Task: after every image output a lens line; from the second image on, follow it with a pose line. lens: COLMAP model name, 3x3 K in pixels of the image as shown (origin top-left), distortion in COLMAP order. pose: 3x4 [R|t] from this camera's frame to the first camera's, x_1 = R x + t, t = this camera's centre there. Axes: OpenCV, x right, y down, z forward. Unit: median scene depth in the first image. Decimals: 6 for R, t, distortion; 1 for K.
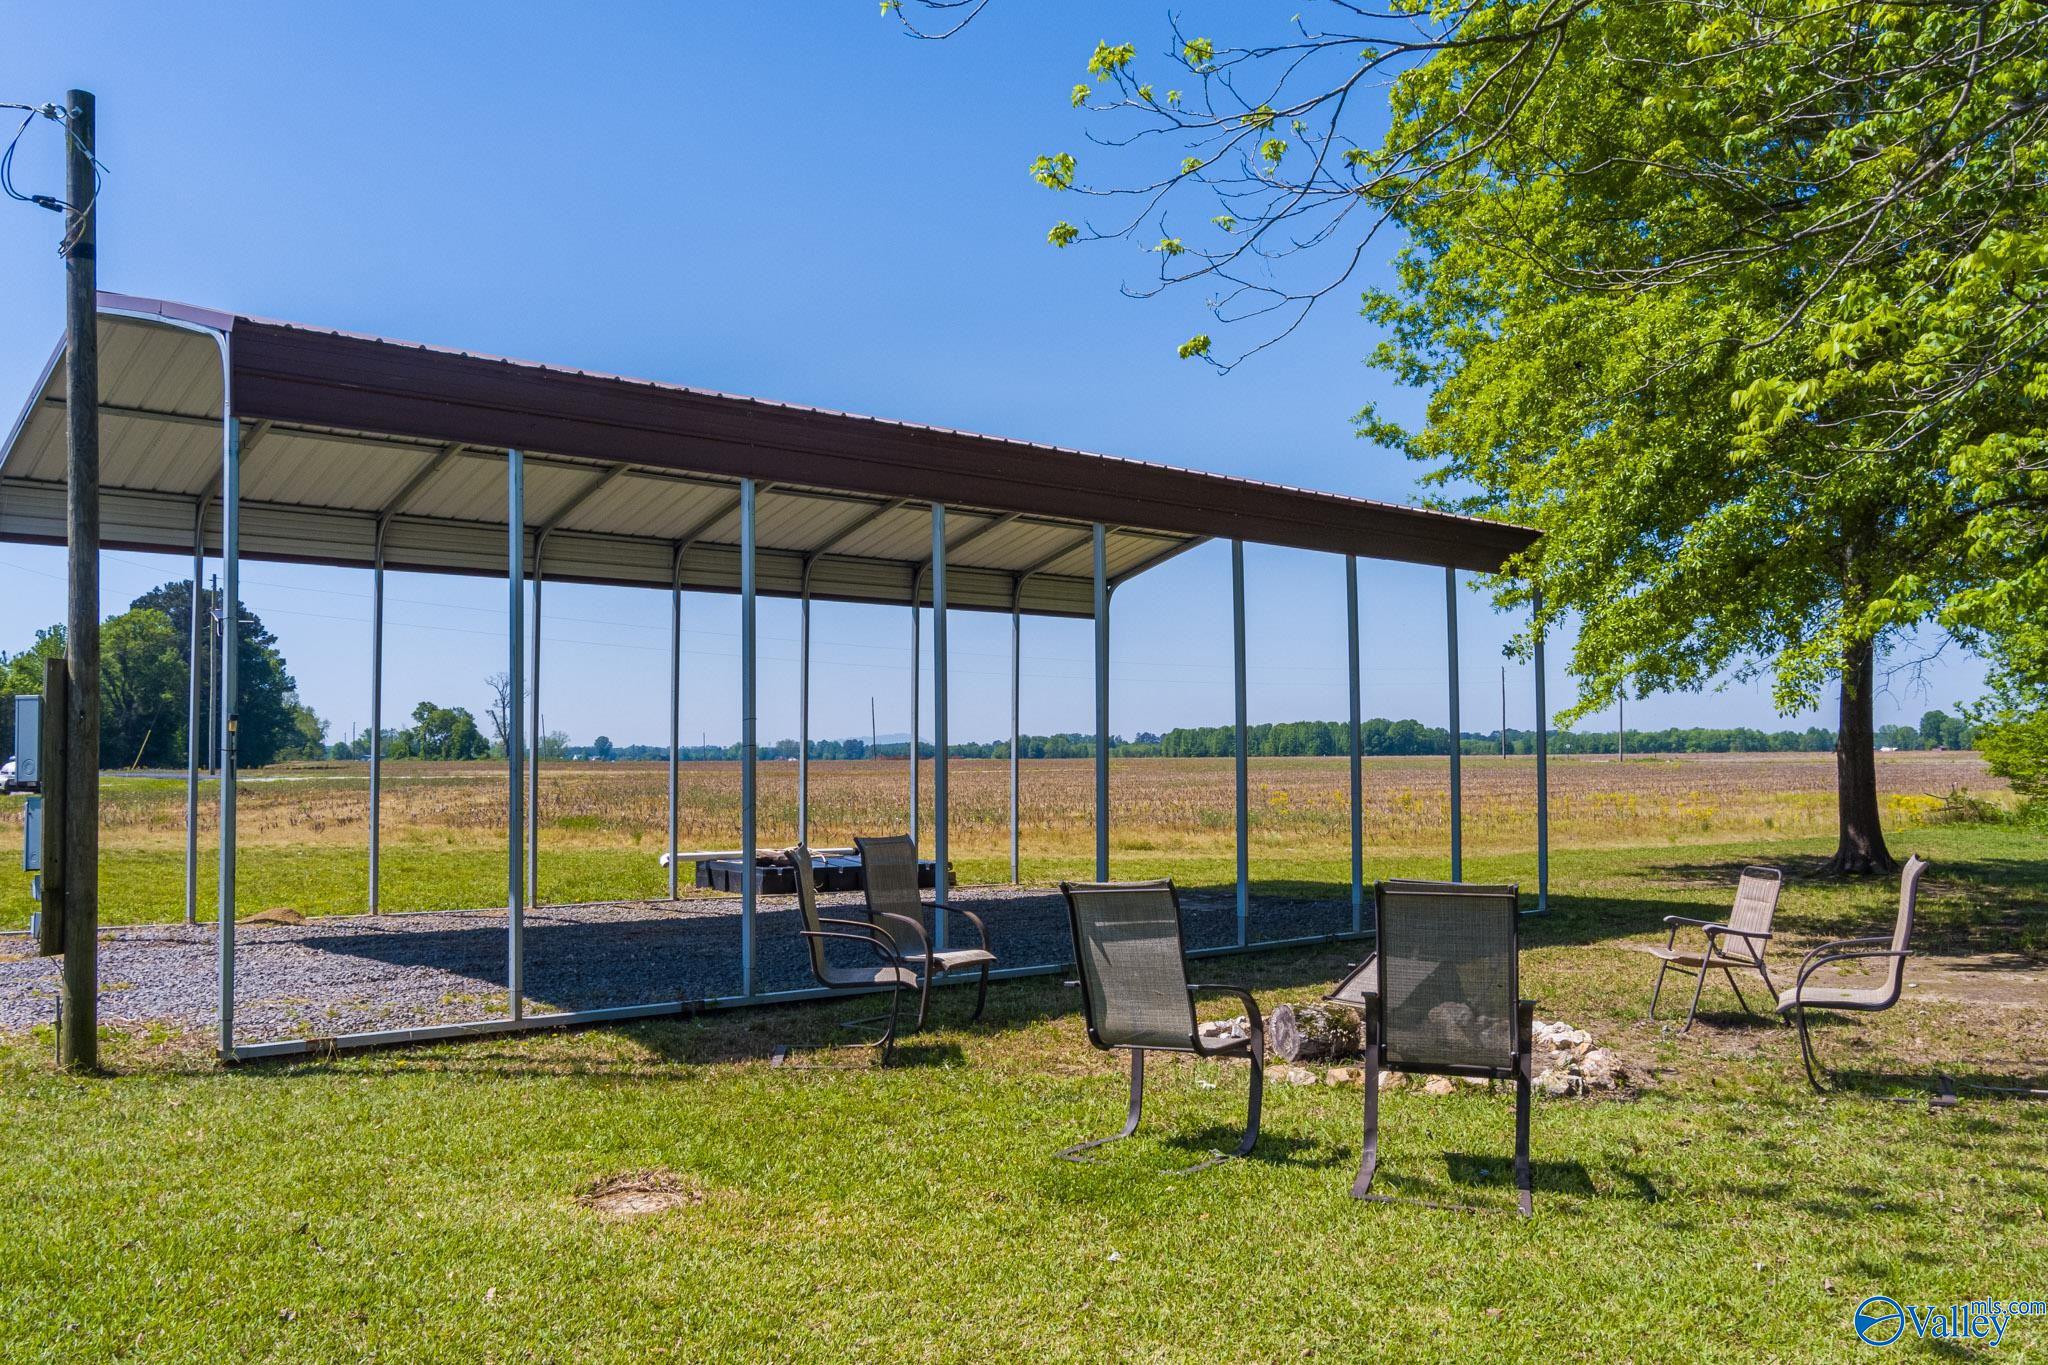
lens RADIAL K [[1662.3, 0, 1021.7], [0, 1662.3, 688.8], [0, 0, 1]] dist [-0.079503, 0.110935]
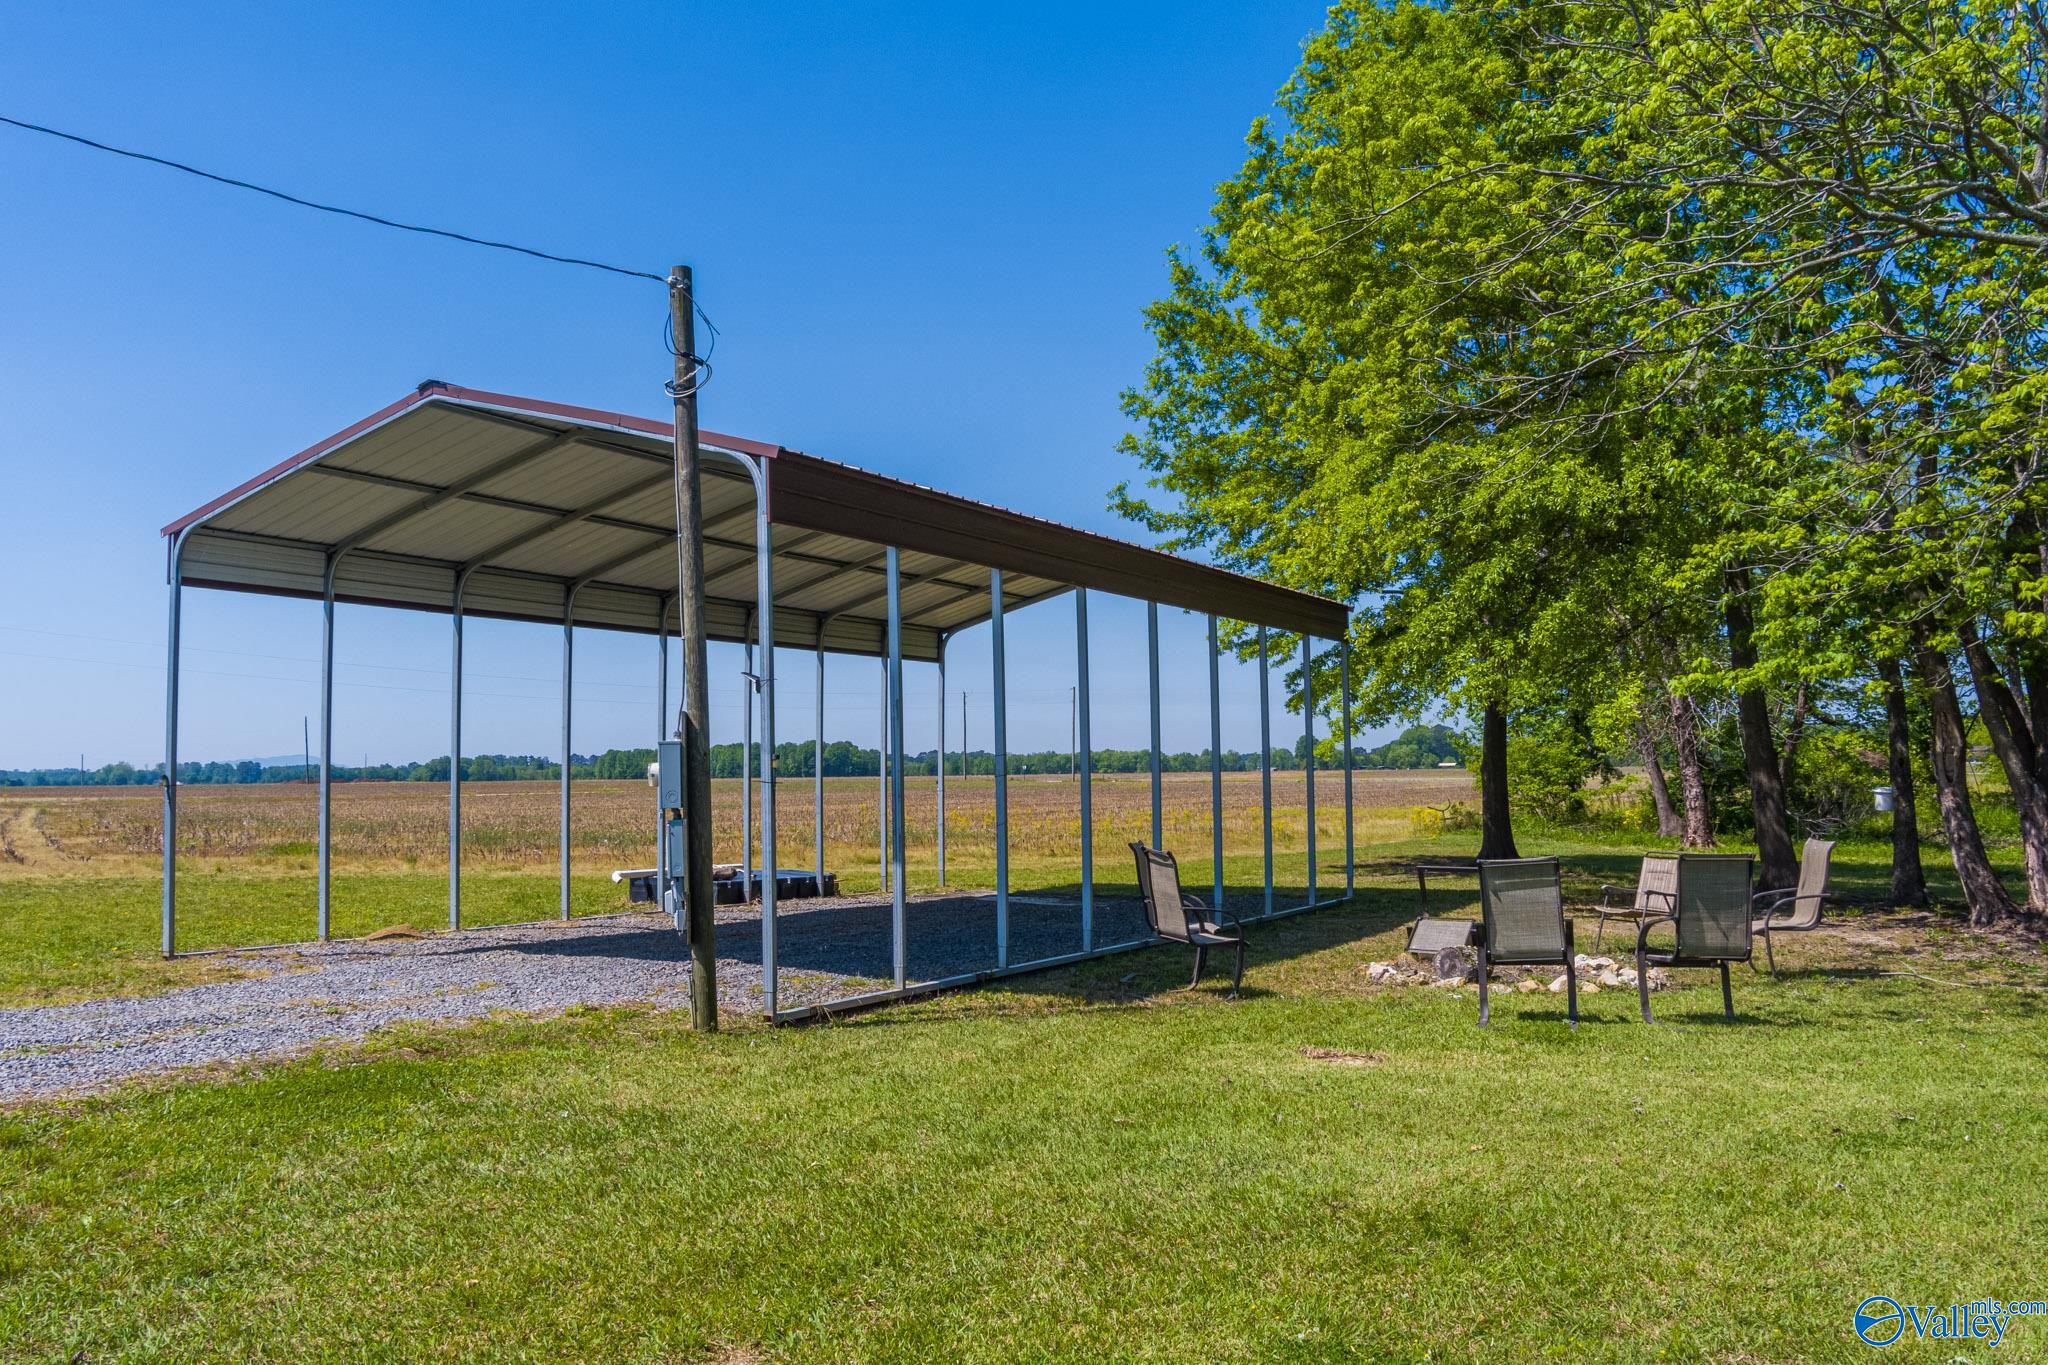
lens RADIAL K [[1662.3, 0, 1021.7], [0, 1662.3, 688.8], [0, 0, 1]] dist [-0.079503, 0.110935]
pose [[0.942364, 0.011769, 0.334381, -0.292210], [-0.007464, 0.999872, -0.014157, -0.007522], [-0.334505, 0.010845, 0.942332, -0.116901]]
